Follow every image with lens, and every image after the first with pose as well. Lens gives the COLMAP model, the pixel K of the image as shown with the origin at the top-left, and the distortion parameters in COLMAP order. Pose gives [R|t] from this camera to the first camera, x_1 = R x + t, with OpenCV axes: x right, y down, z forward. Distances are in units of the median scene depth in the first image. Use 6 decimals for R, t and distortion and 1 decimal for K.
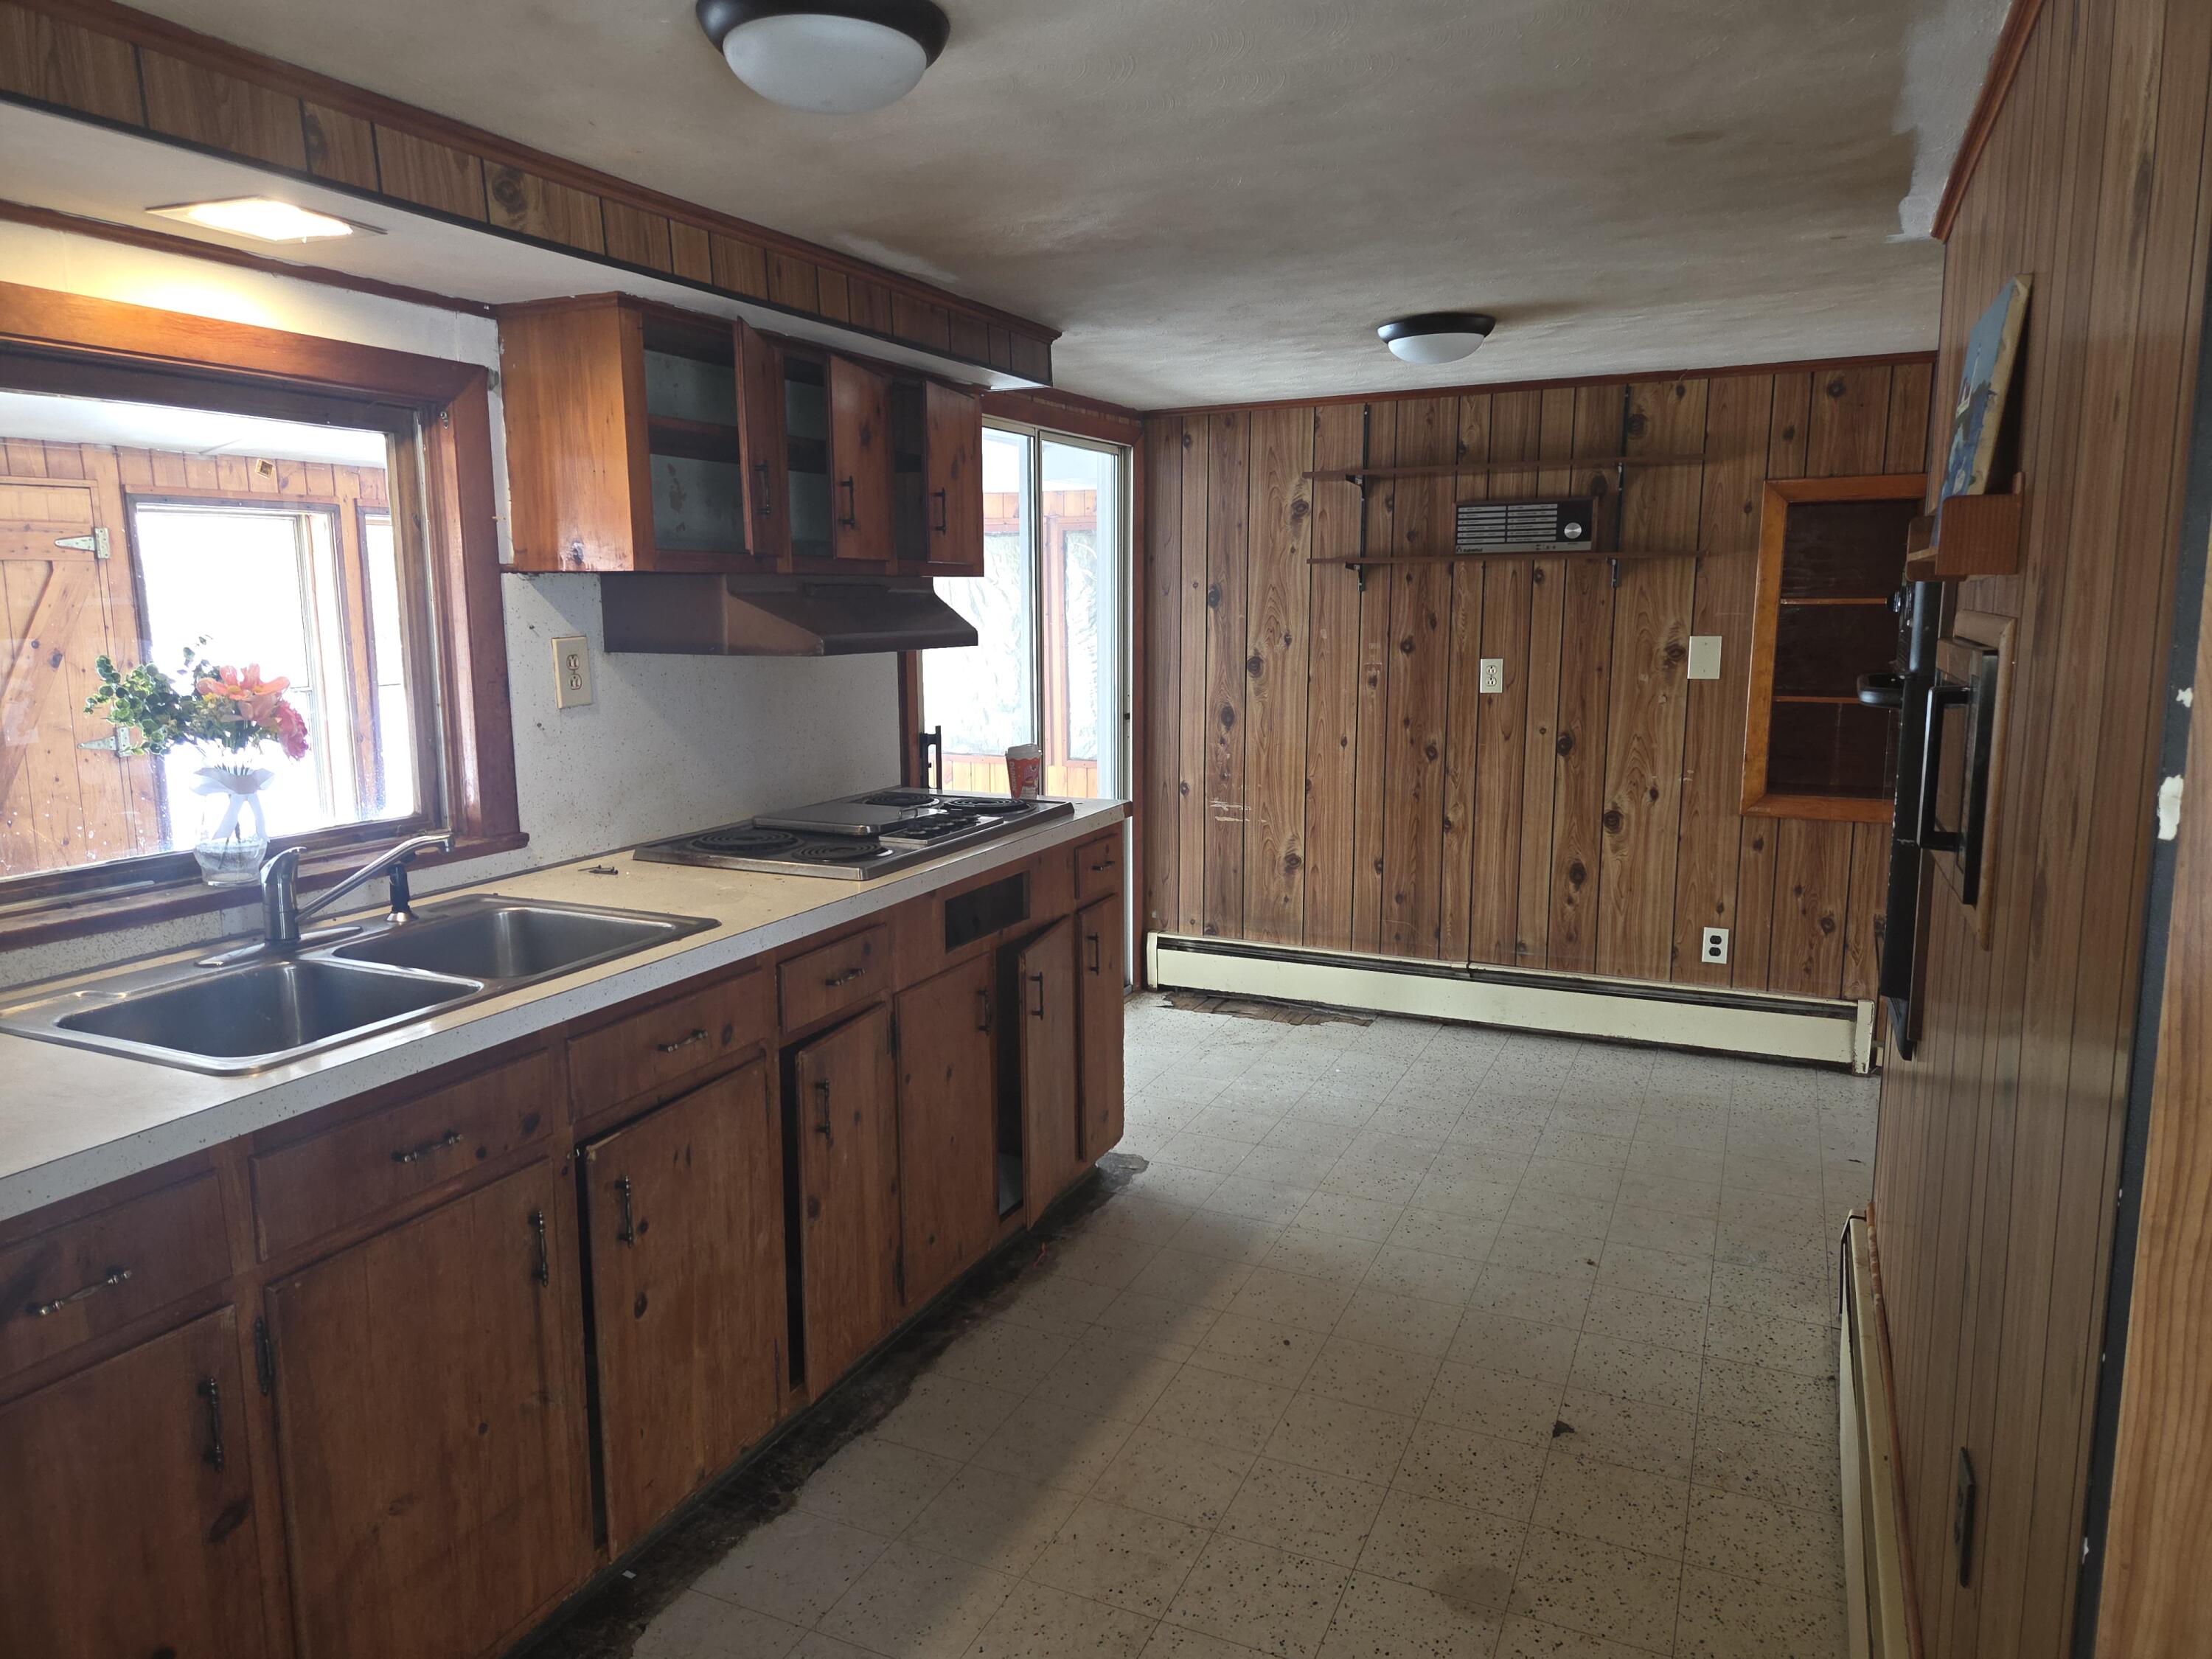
lens RADIAL K [[1455.5, 0, 1096.4], [0, 1455.5, 815.0], [0, 0, 1]] dist [0.073268, -0.060536]
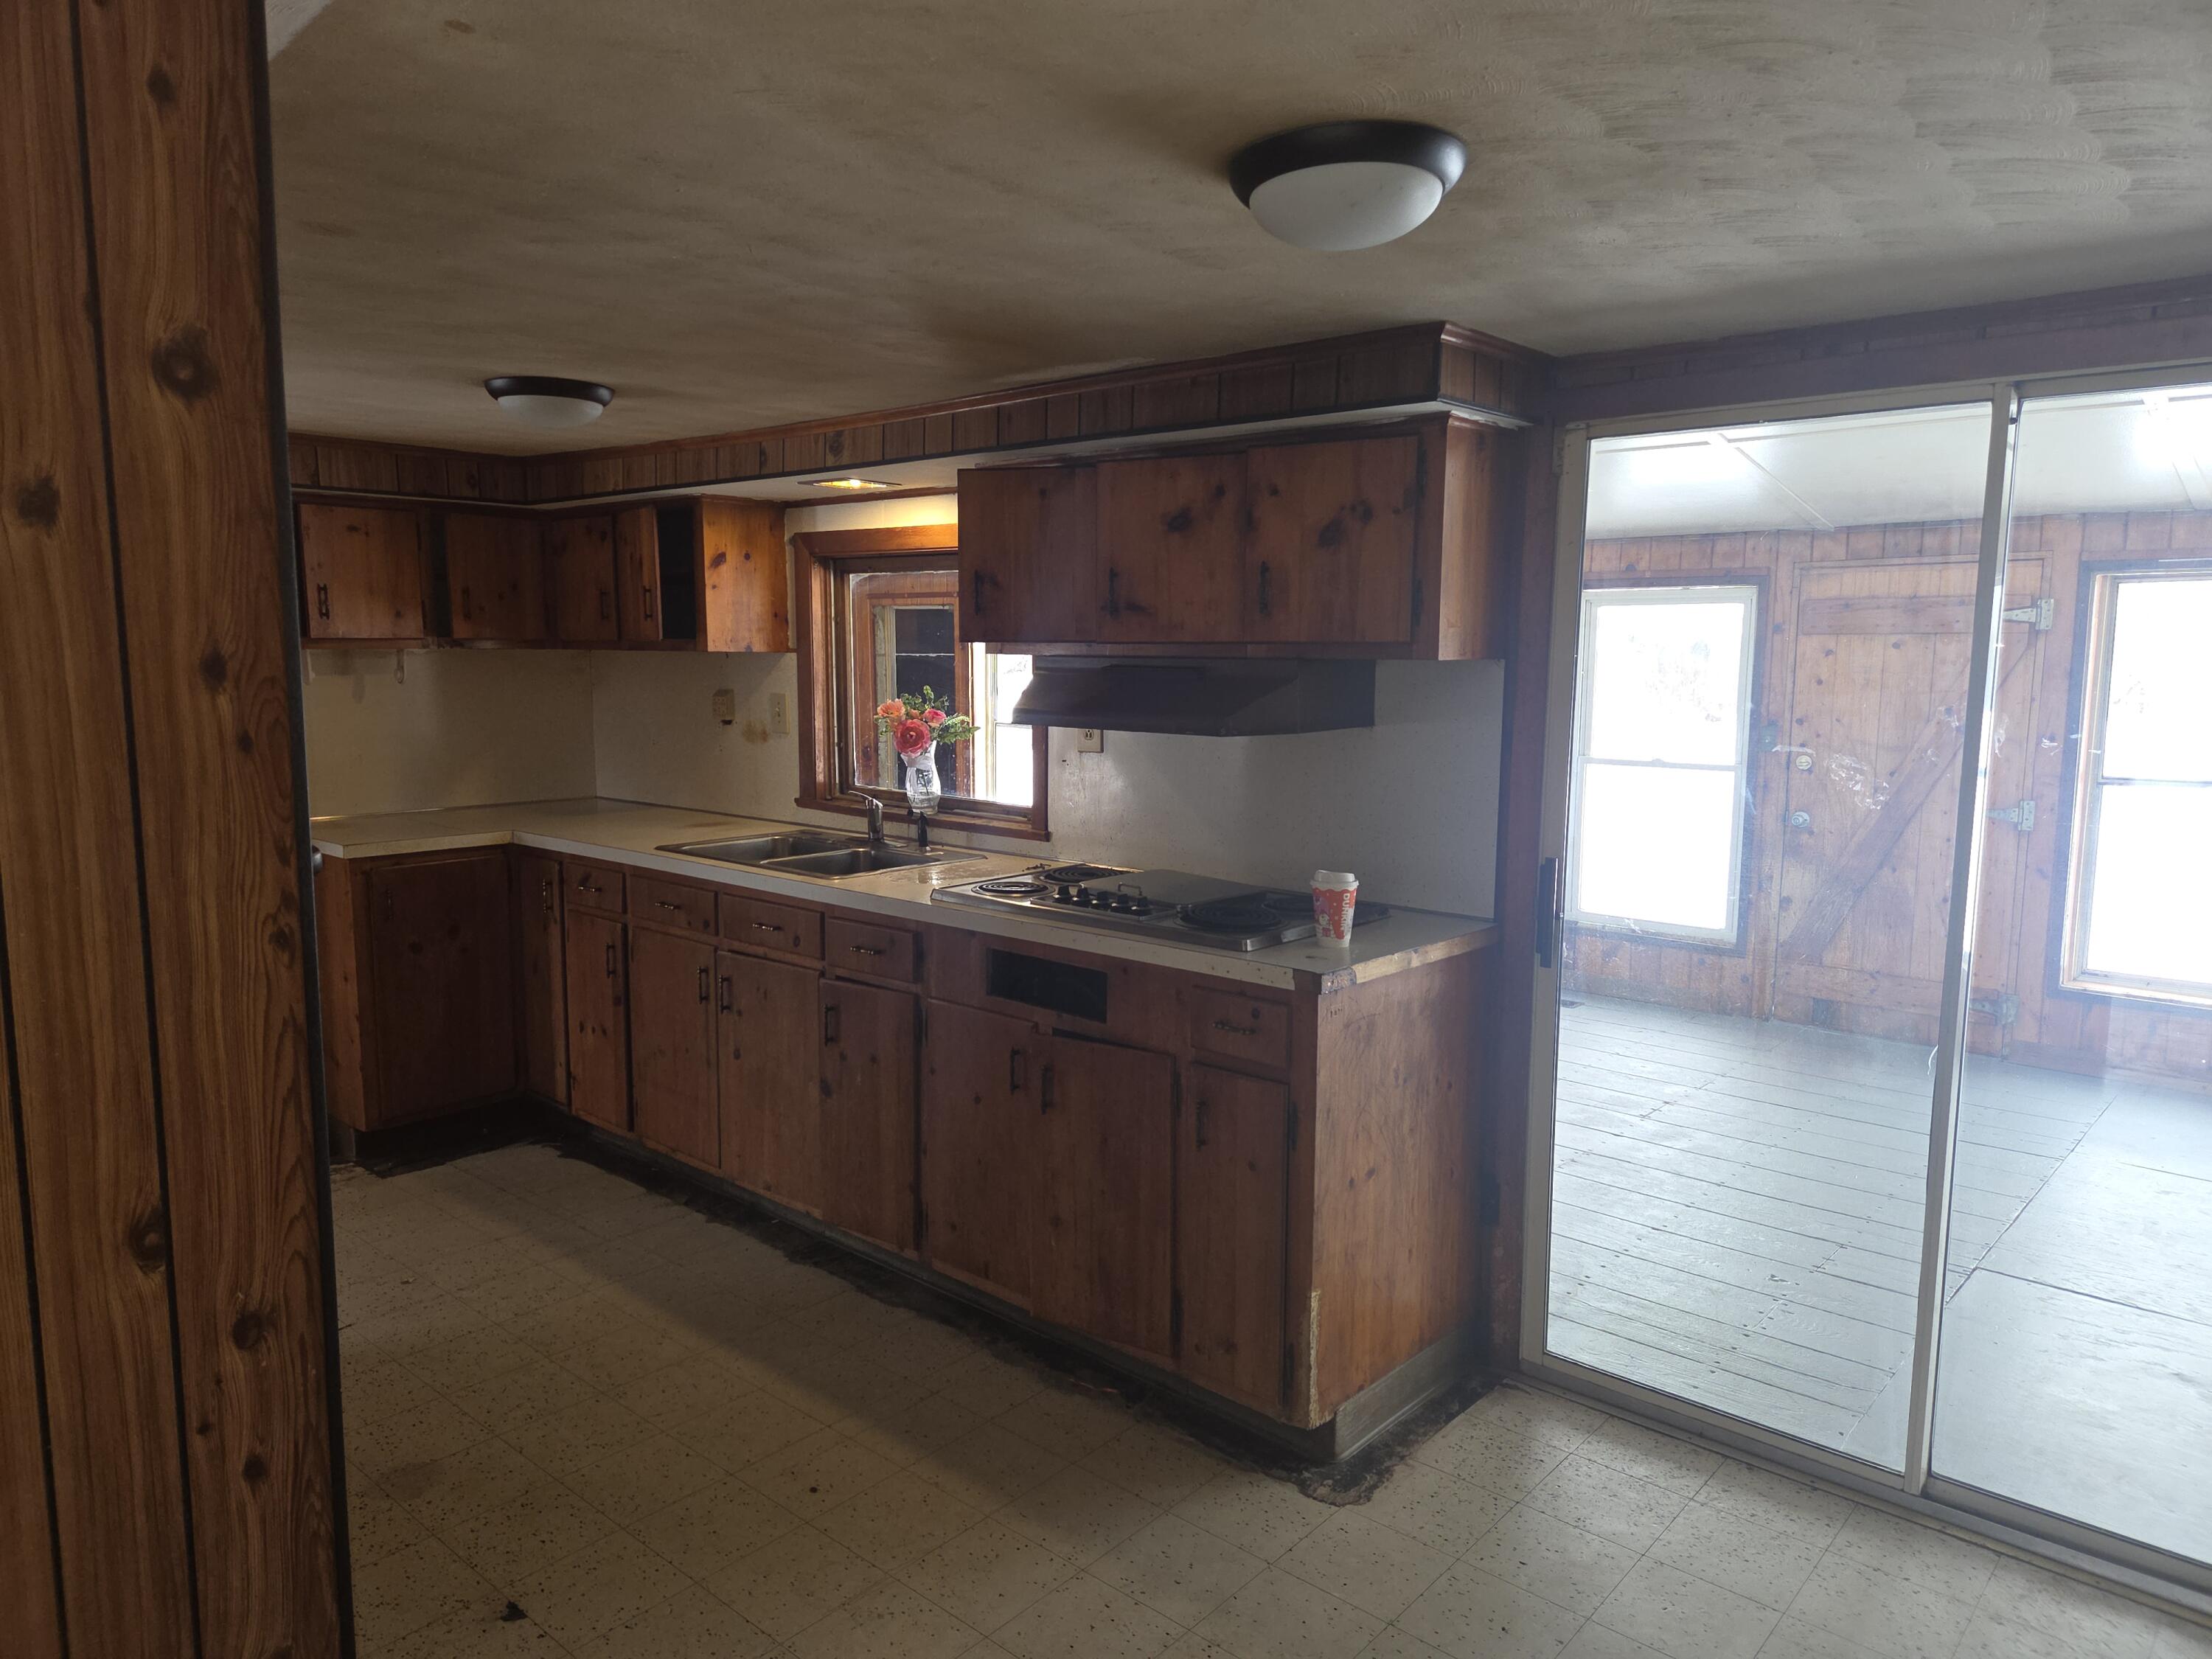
lens RADIAL K [[1455.5, 0, 1084.7], [0, 1455.5, 825.3], [0, 0, 1]] dist [0.073268, -0.060536]
pose [[-0.289436, 0.121747, -0.949423, 0.588830], [-0.150508, 0.973751, 0.170750, -0.149420], [0.945291, 0.192317, -0.263514, 0.859220]]
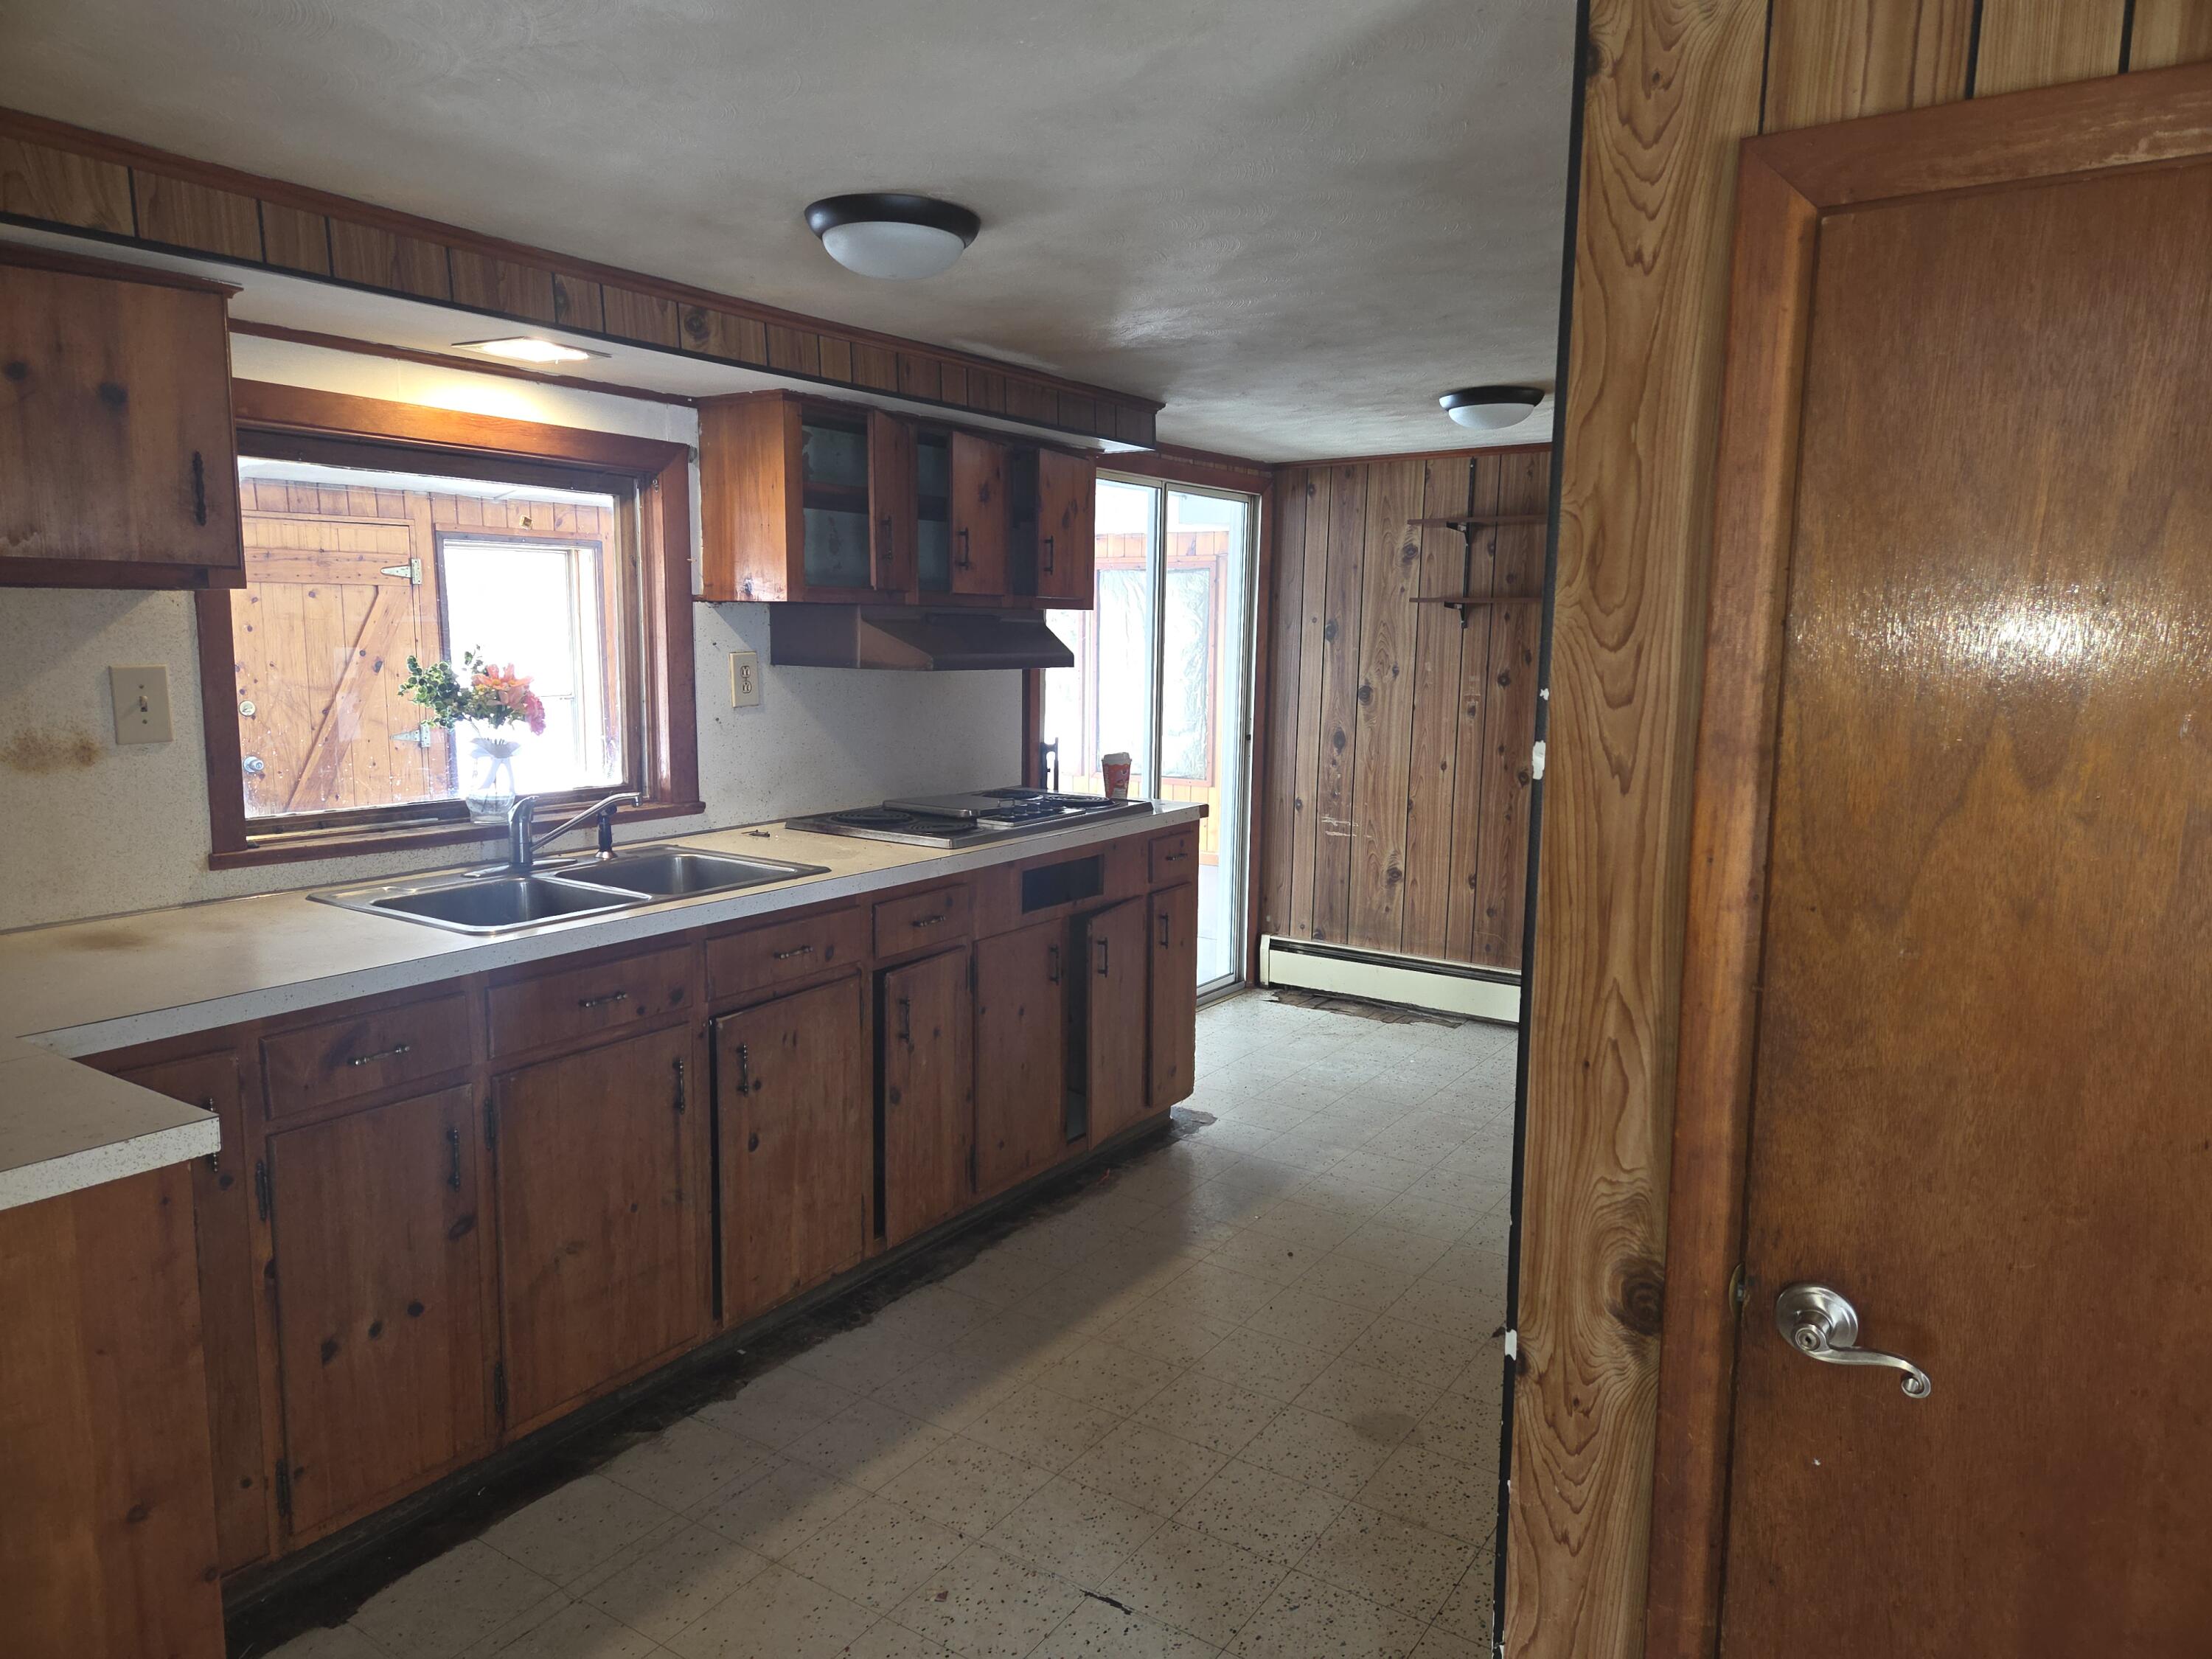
lens RADIAL K [[1455.5, 0, 1091.0], [0, 1455.5, 833.0], [0, 0, 1]] dist [0.073268, -0.060536]
pose [[0.987135, 0.040239, -0.154744, 0.091153], [-0.041791, 0.999103, -0.006792, 0.020706], [0.154332, 0.013172, 0.987931, -0.134230]]
